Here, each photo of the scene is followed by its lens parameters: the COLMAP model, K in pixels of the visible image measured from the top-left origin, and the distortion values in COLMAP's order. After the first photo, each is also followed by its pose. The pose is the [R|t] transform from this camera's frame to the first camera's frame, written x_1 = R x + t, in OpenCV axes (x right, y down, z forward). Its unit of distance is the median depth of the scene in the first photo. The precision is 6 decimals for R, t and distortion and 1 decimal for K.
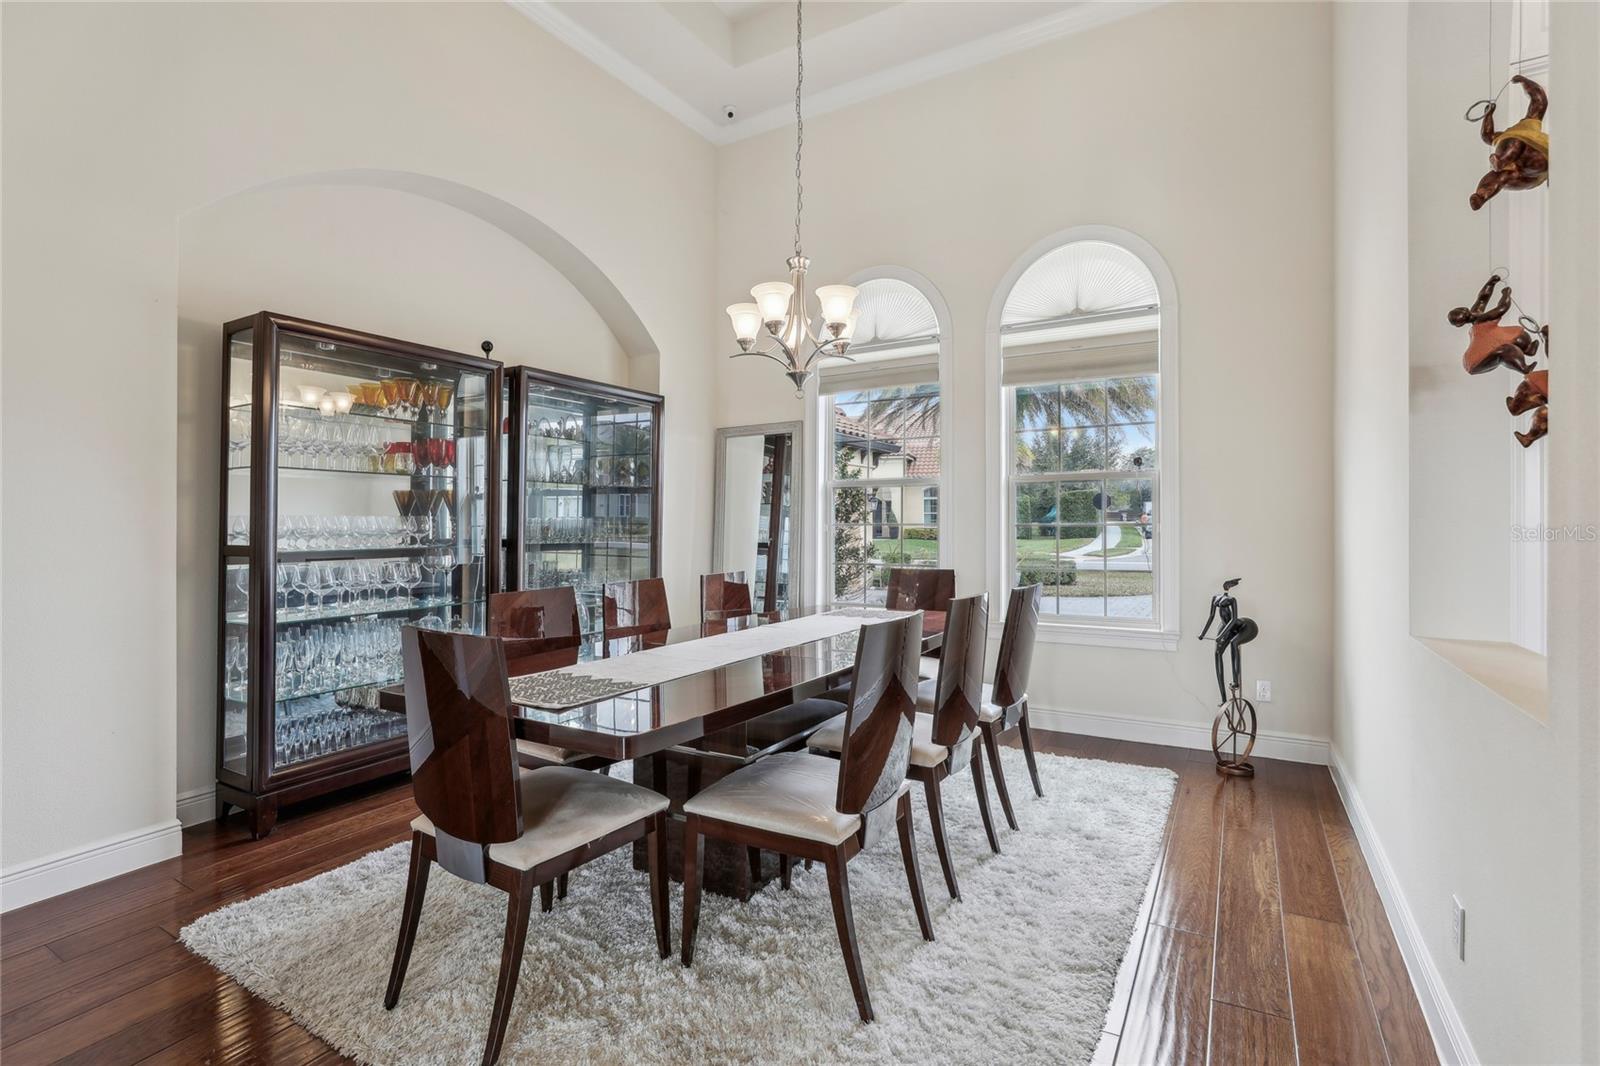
lens RADIAL K [[750.4, 0, 793.8], [0, 750.4, 522.9], [0, 0, 1]] dist [-0.014444, 0.000874]
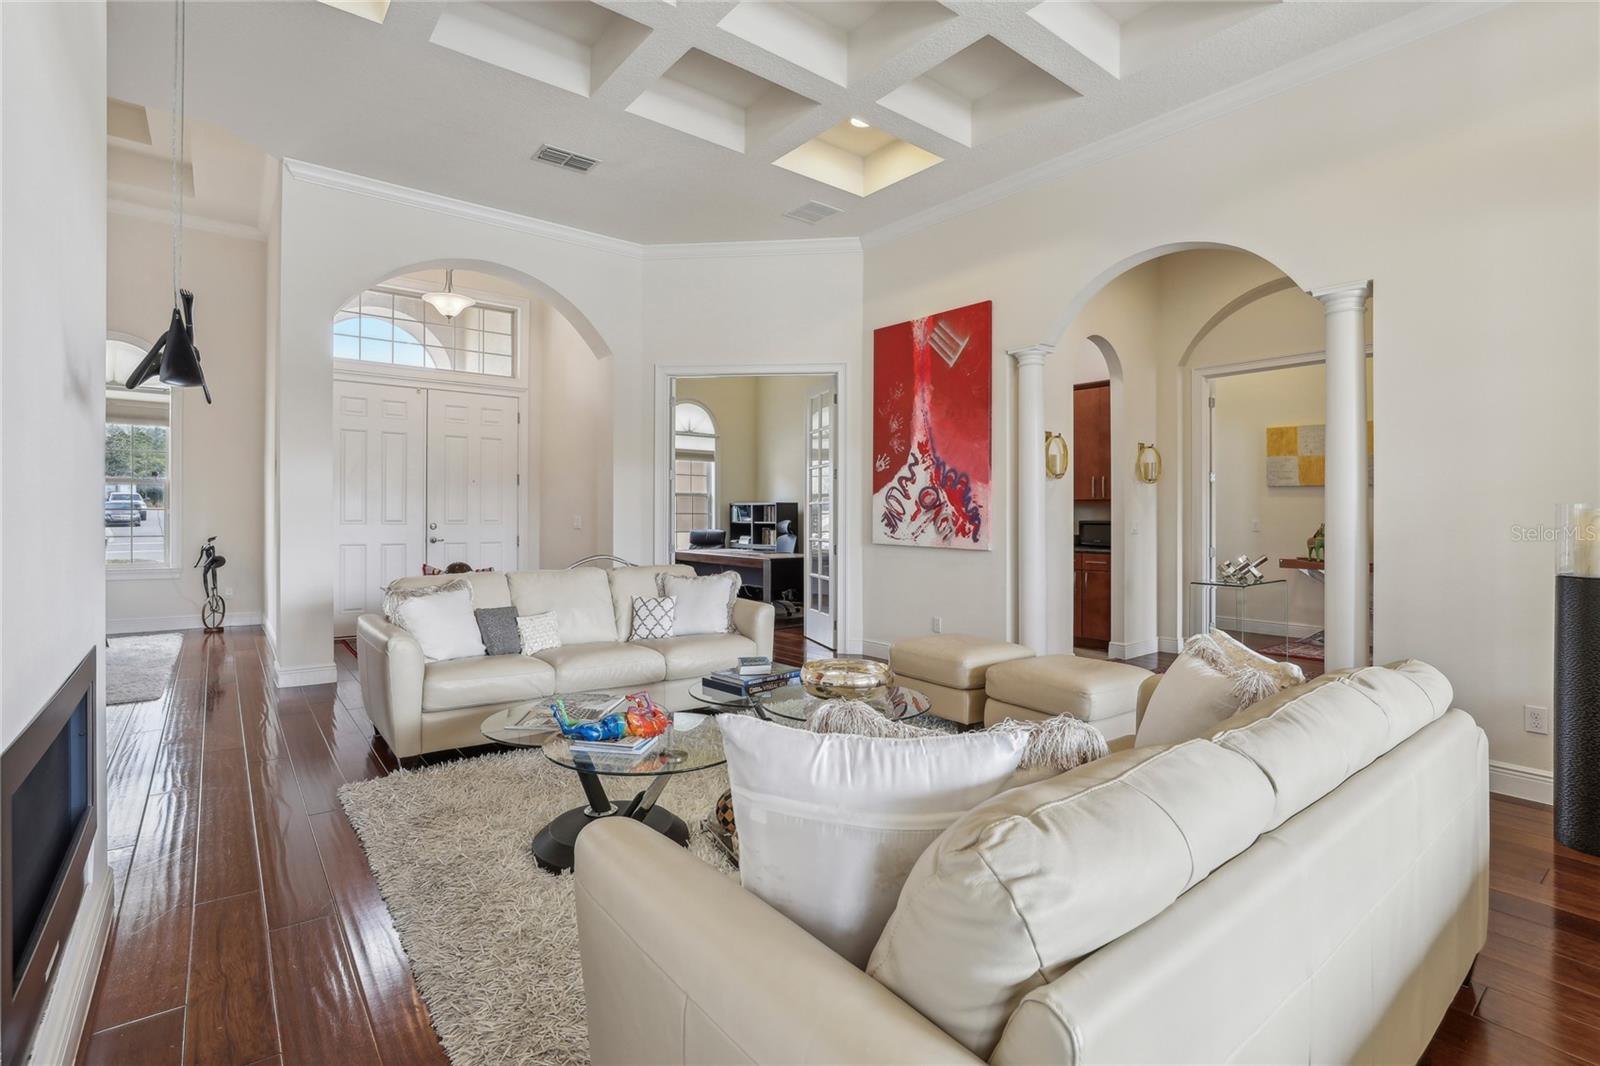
lens RADIAL K [[750.4, 0, 793.8], [0, 750.4, 522.9], [0, 0, 1]] dist [-0.014444, 0.000874]
pose [[0.365144, -0.004434, 0.930941, -0.740979], [-0.010043, 0.999912, 0.008702, 0.001532], [-0.930897, -0.012527, 0.365067, -1.248476]]
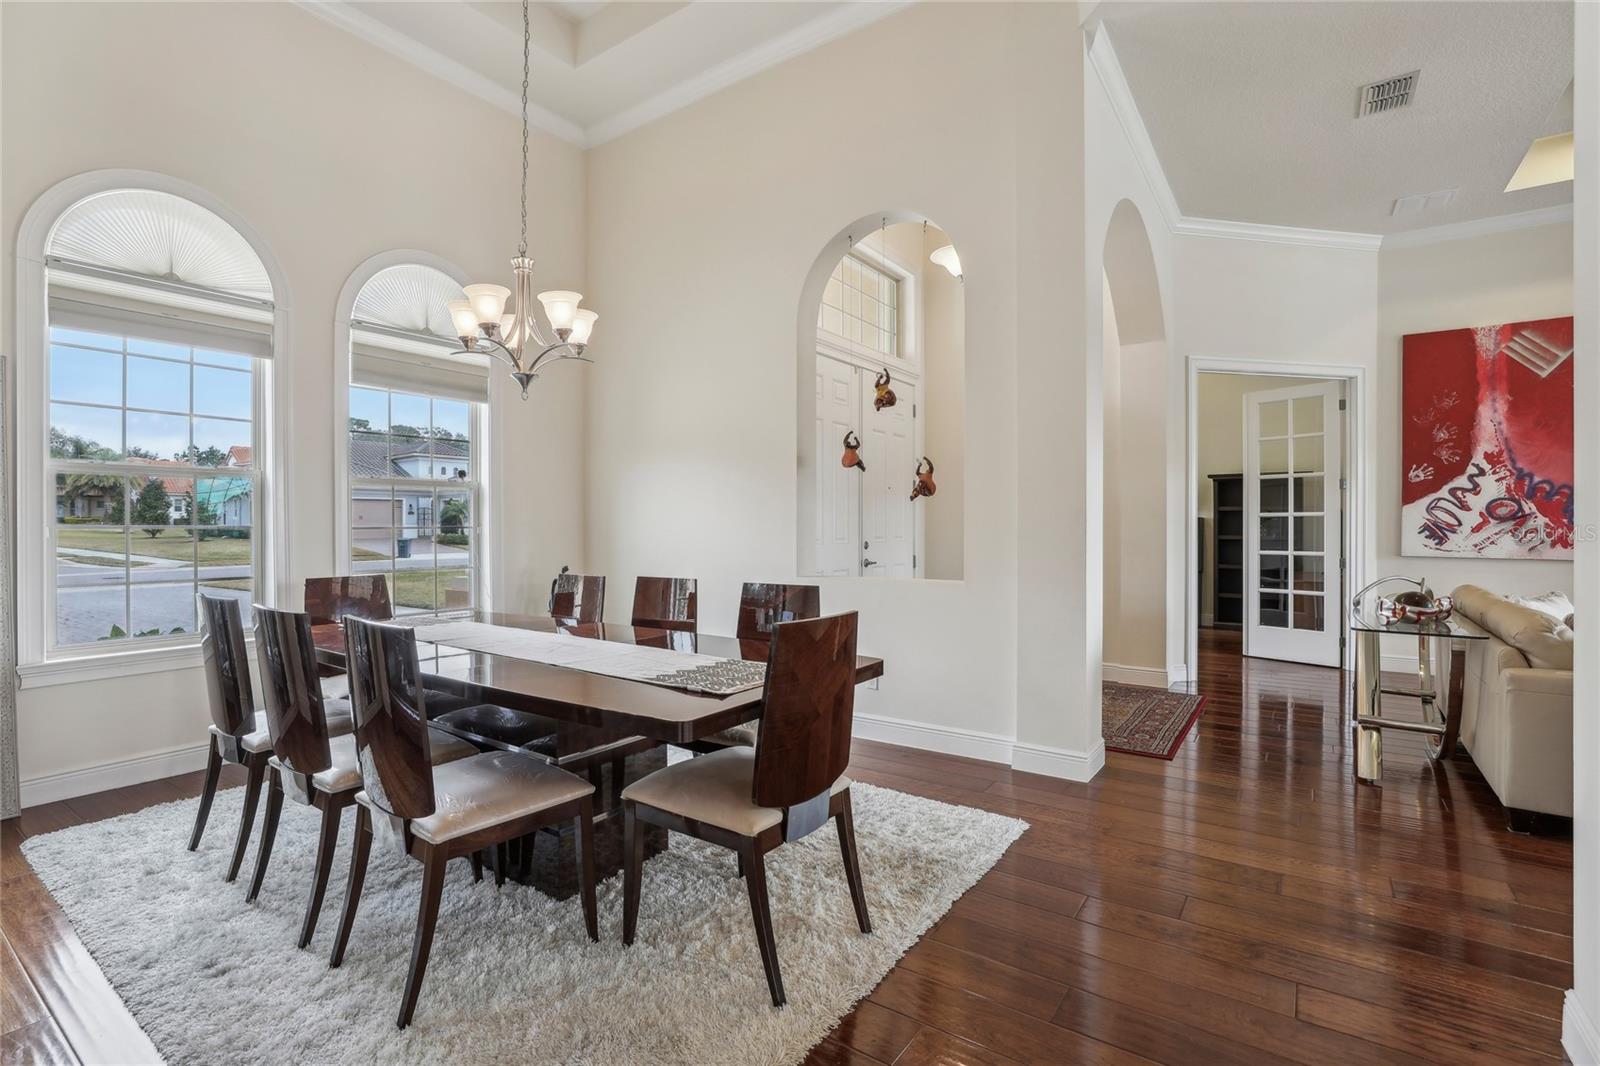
lens RADIAL K [[750.4, 0, 793.8], [0, 750.4, 522.9], [0, 0, 1]] dist [-0.014444, 0.000874]
pose [[0.080681, 0.008682, 0.996702, -0.817869], [-0.002728, 0.999960, -0.008489, 0.005388], [-0.996736, -0.002034, 0.080702, 0.464907]]
